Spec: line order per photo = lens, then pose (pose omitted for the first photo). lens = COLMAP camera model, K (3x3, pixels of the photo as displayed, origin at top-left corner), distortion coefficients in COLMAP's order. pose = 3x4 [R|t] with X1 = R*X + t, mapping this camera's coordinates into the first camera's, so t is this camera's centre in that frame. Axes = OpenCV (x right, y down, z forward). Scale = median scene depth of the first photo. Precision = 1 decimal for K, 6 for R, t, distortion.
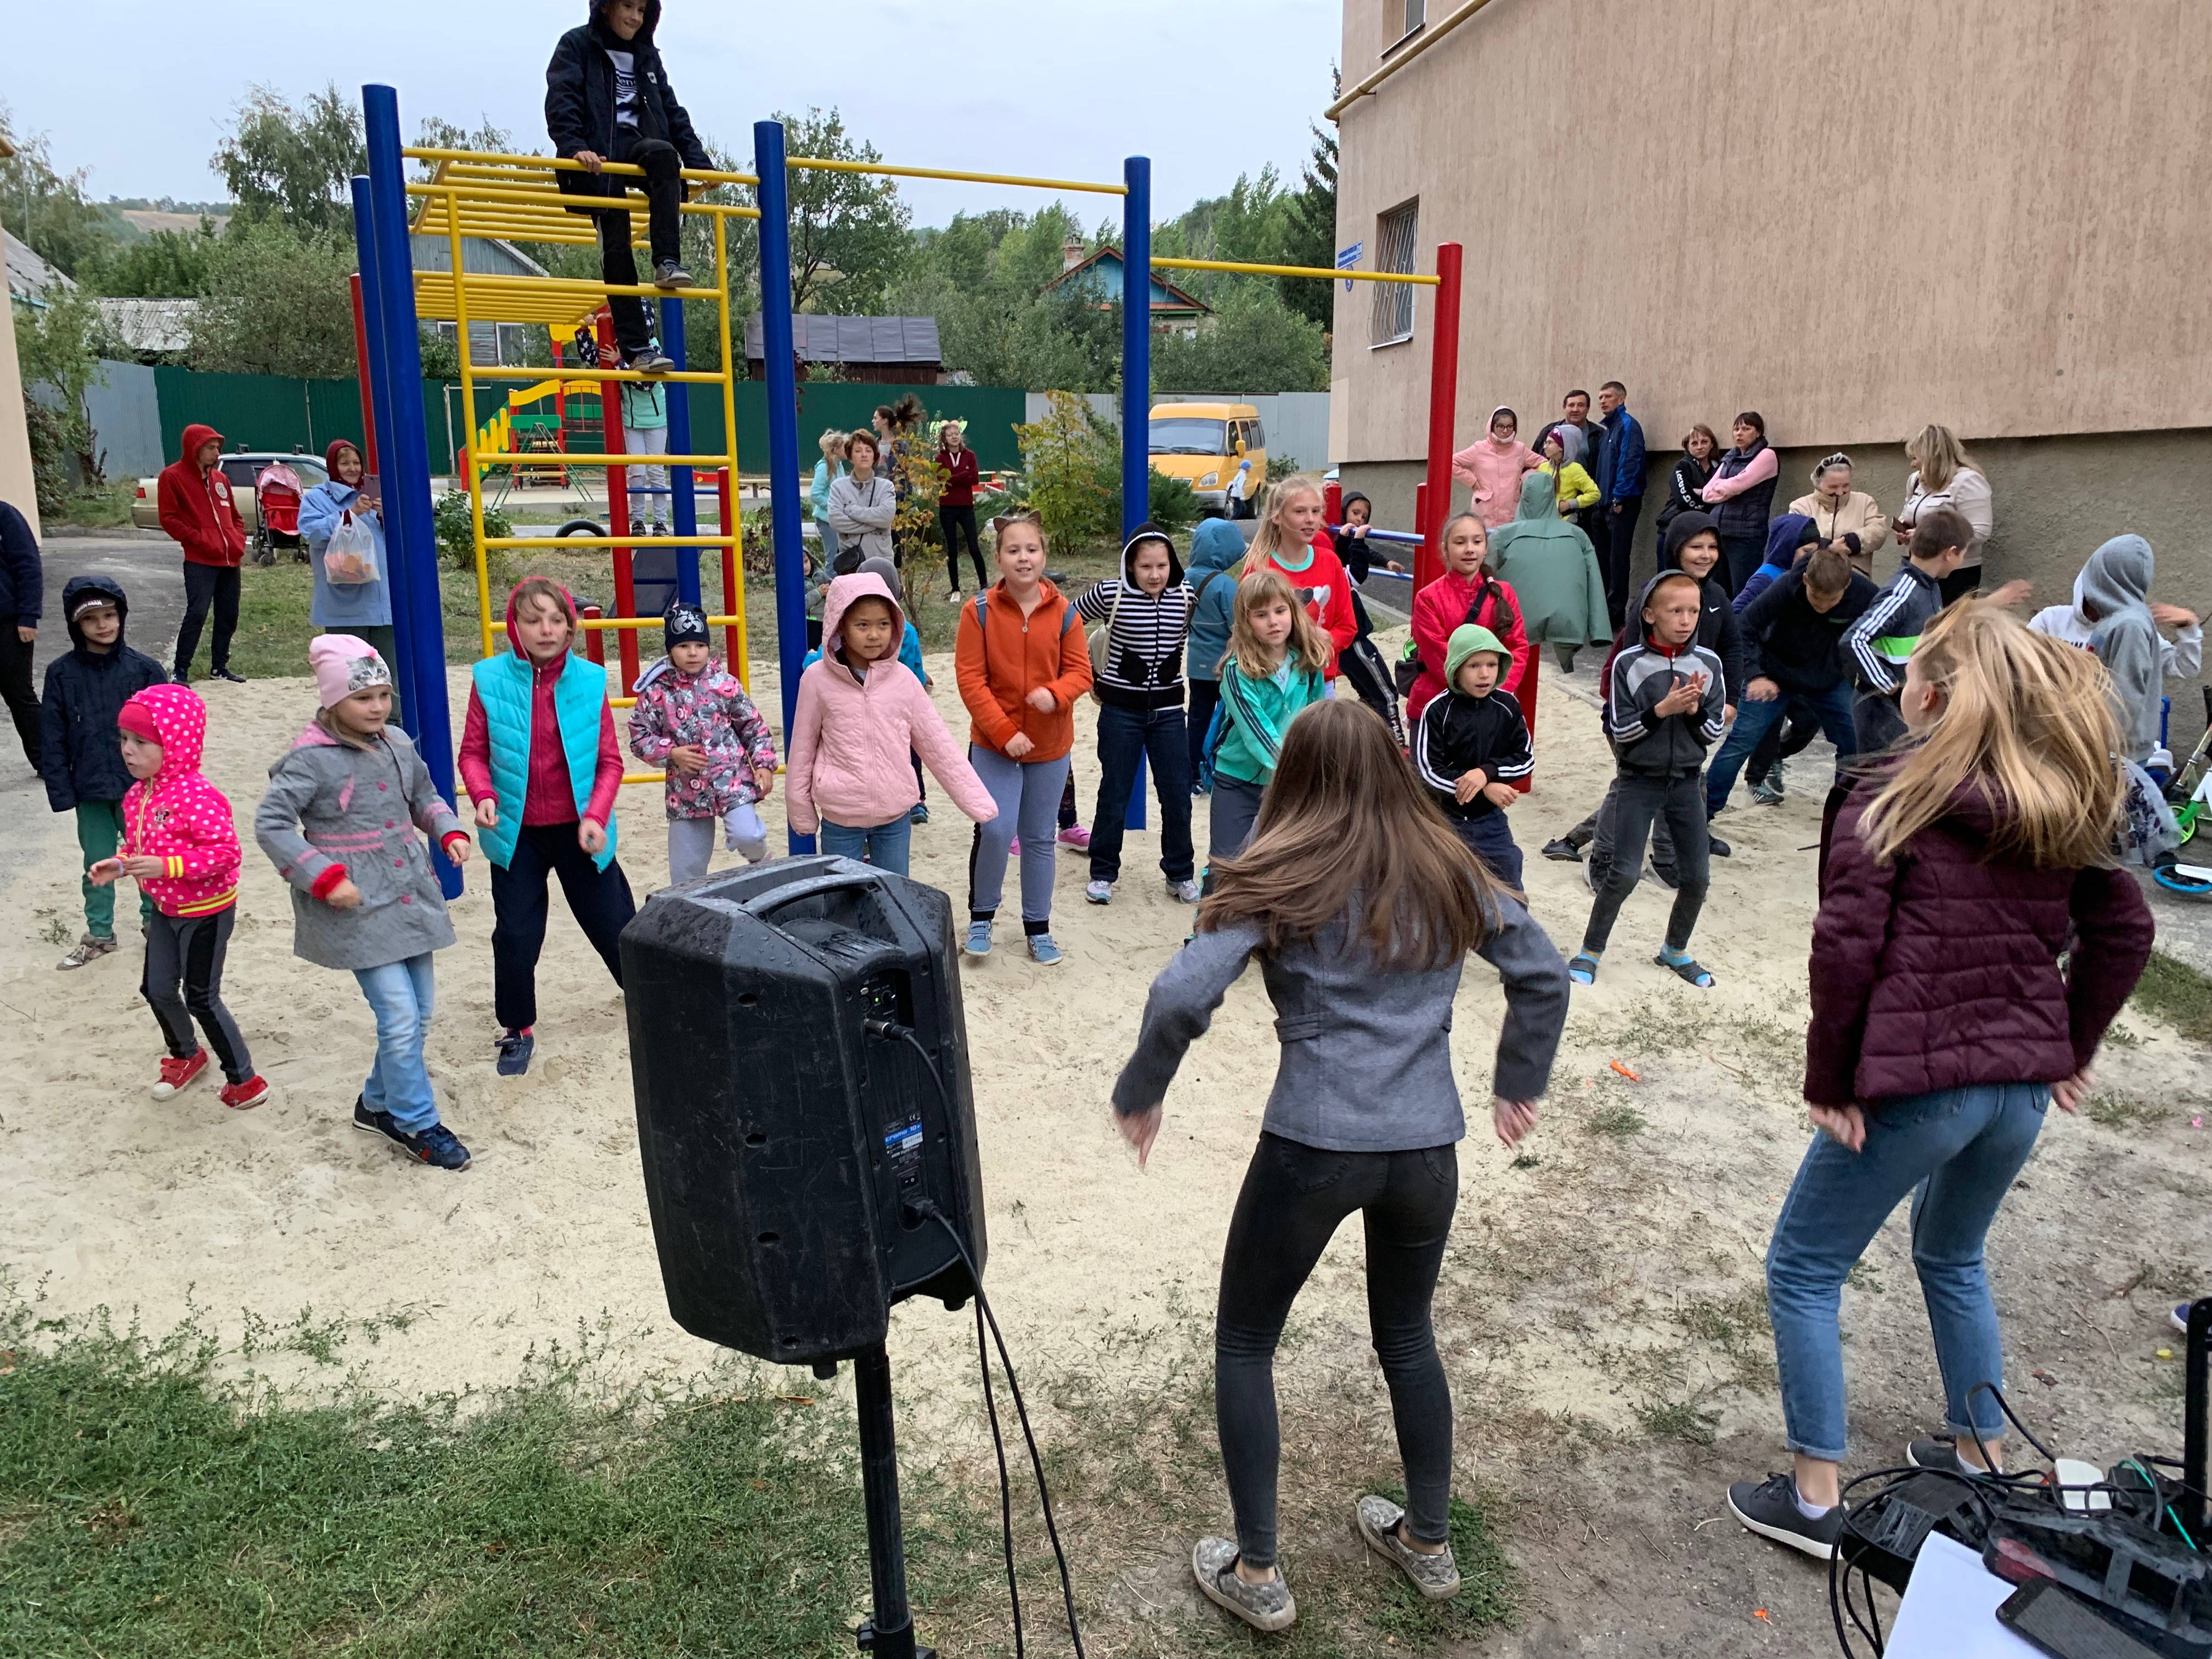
lens RADIAL K [[1710.9, 0, 1108.0], [0, 1710.9, 833.2], [0, 0, 1]] dist [0.032106, -0.018635]
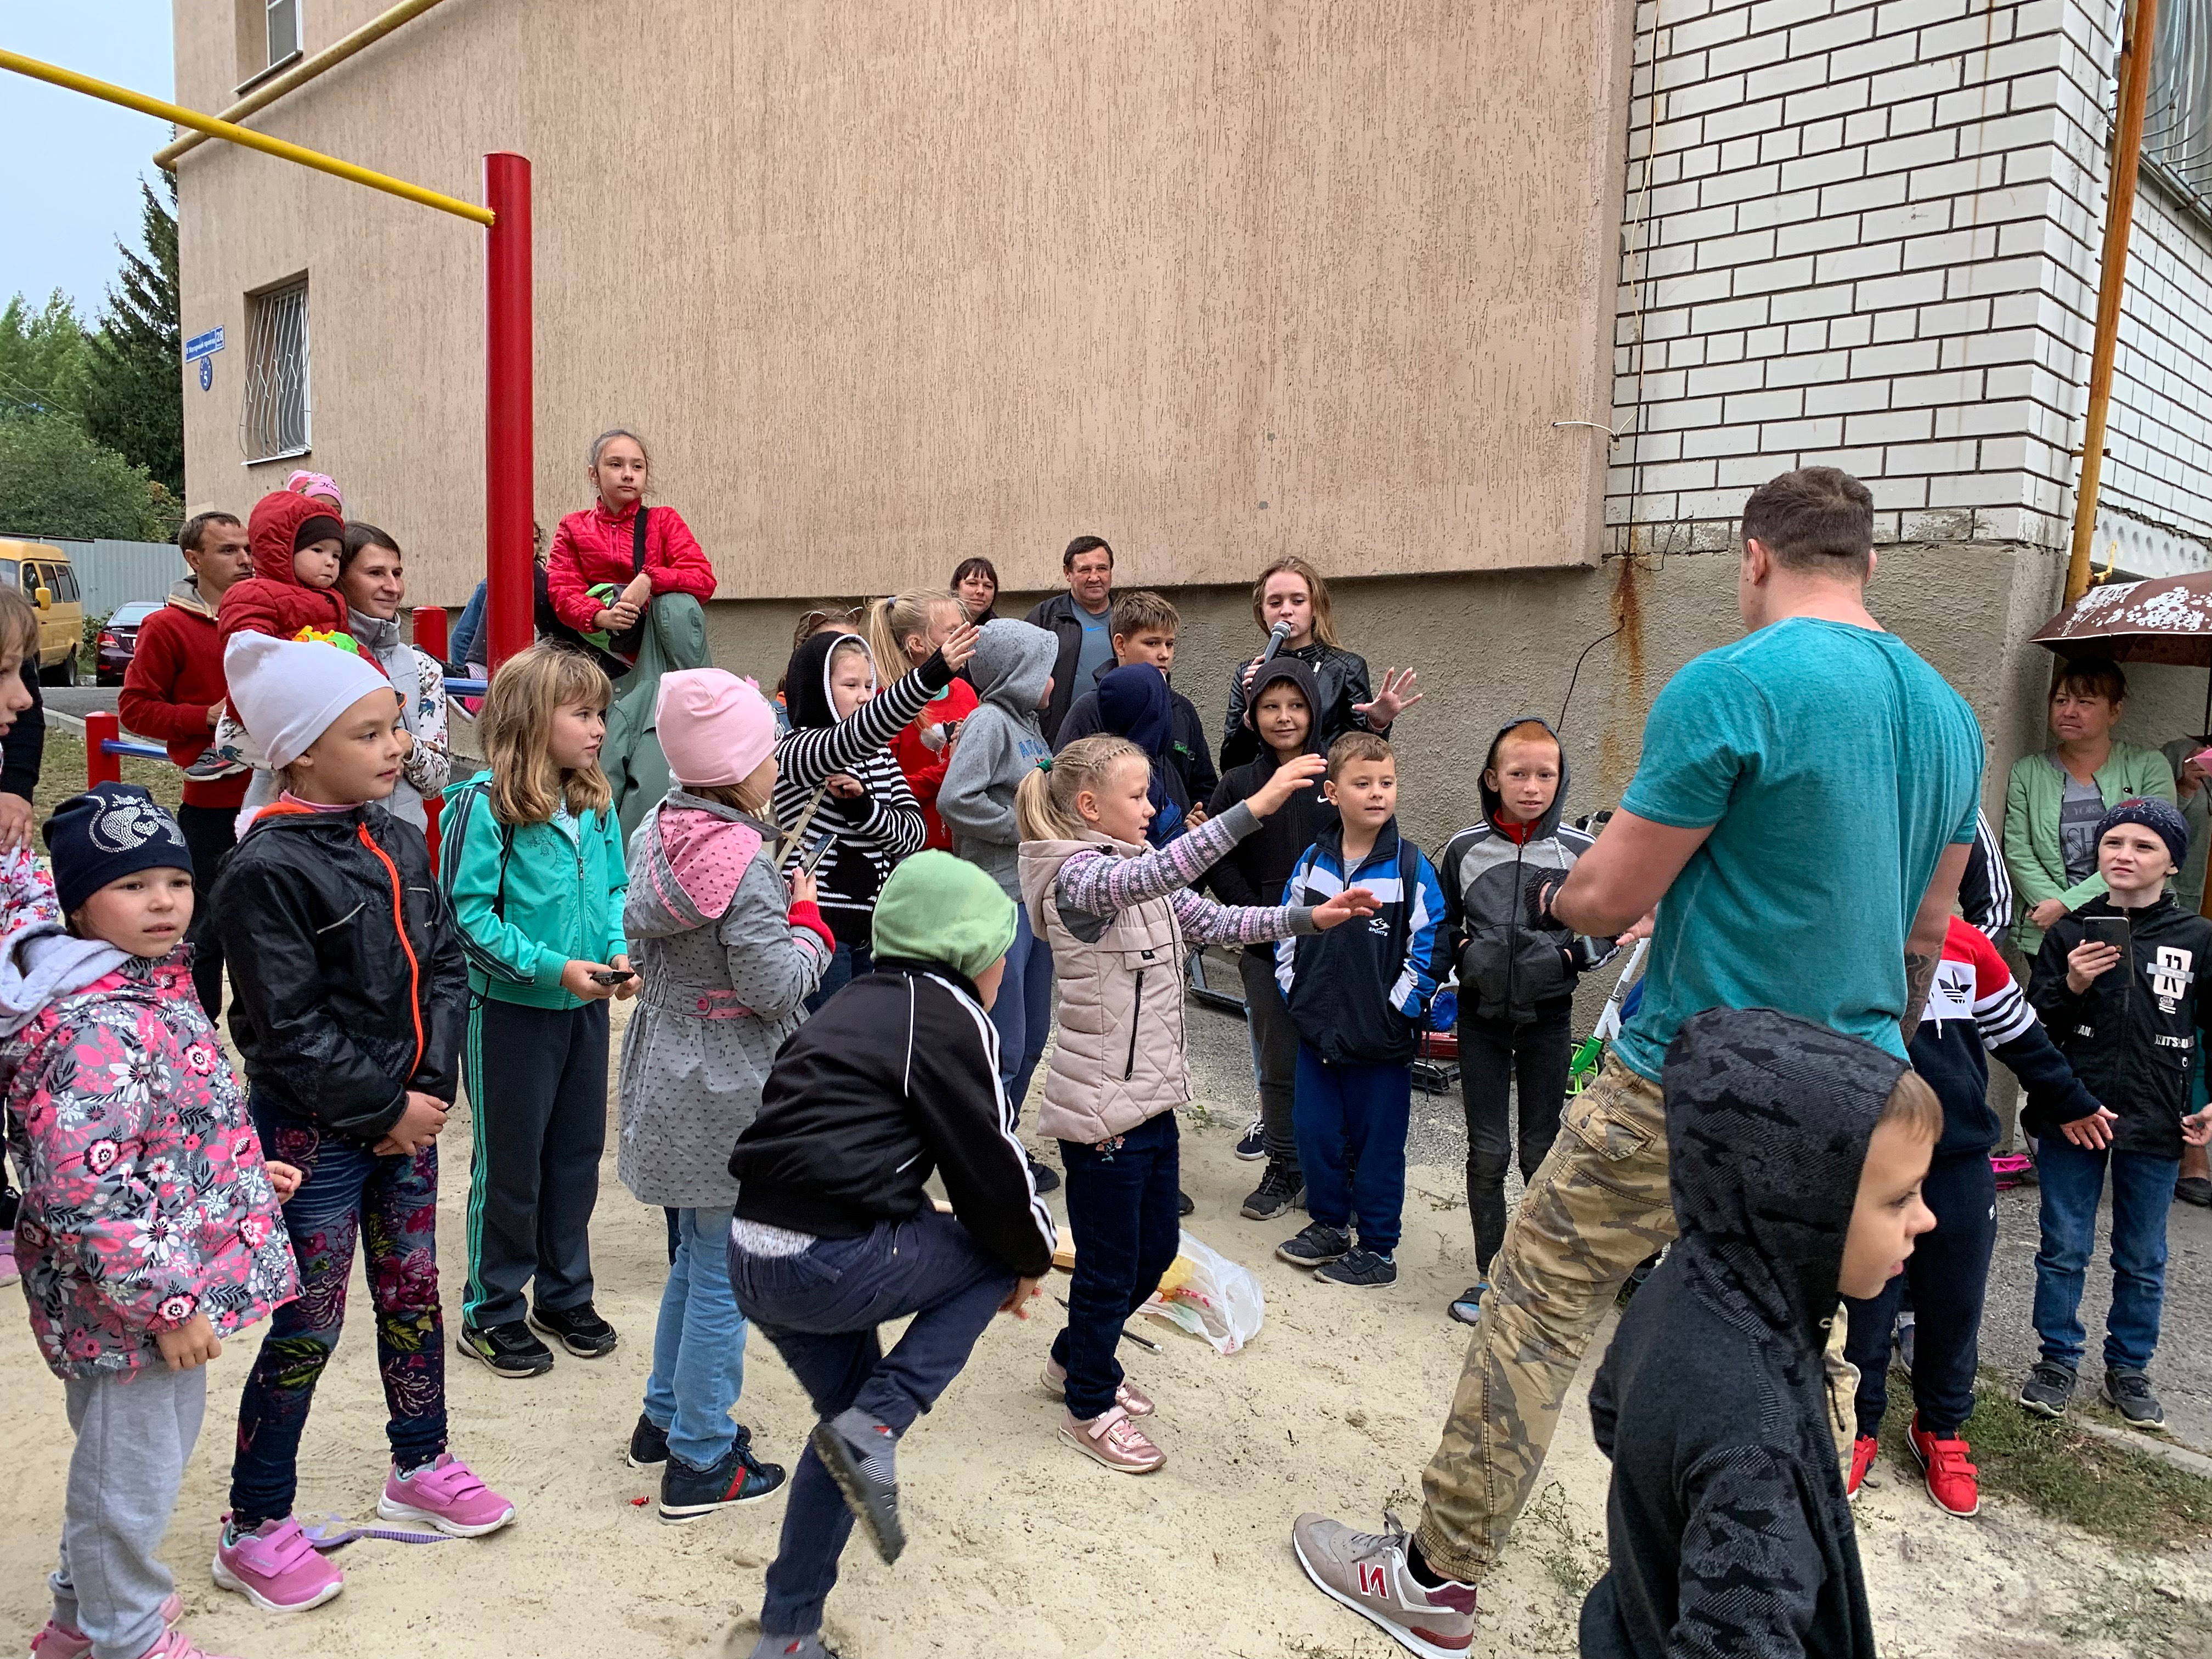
lens RADIAL K [[1710.9, 0, 1097.6], [0, 1710.9, 850.6], [0, 0, 1]] dist [0.032106, -0.018635]
pose [[0.810976, -0.040398, 0.583683, 0.011225], [0.096001, 0.993280, -0.064638, -0.052604], [-0.577150, 0.108454, 0.809405, 0.355171]]
